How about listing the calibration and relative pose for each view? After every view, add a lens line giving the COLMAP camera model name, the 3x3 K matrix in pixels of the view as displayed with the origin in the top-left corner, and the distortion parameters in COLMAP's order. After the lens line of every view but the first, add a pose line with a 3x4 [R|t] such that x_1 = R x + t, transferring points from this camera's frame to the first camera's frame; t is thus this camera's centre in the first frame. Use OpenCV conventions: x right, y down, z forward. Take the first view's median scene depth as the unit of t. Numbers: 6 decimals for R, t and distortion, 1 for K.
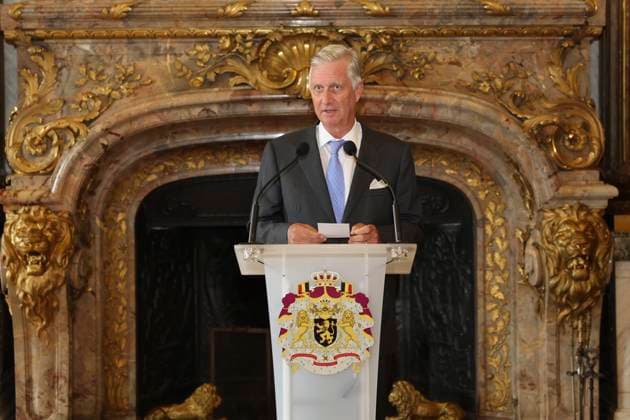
lens RADIAL K [[2040.9, 0, 315.0], [0, 2040.9, 210.0], [0, 0, 1]] dist [0.073259, -0.352703]
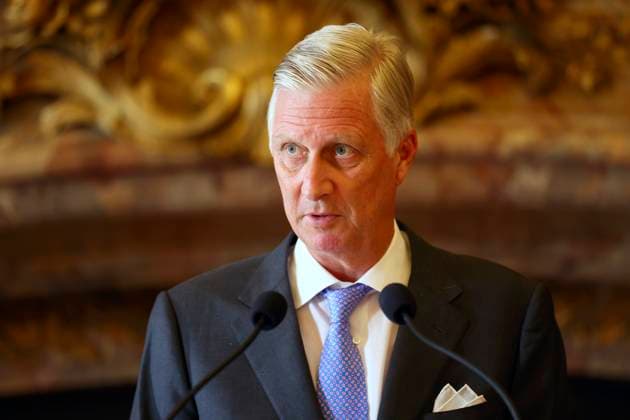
lens RADIAL K [[2040.9, 0, 315.0], [0, 2040.9, 210.0], [0, 0, 1]] dist [0.073259, -0.352703]
pose [[0.998574, -0.034659, 0.040605, -0.010749], [0.038173, 0.995281, -0.089212, -0.015457], [-0.037322, 0.090635, 0.995185, 0.657937]]
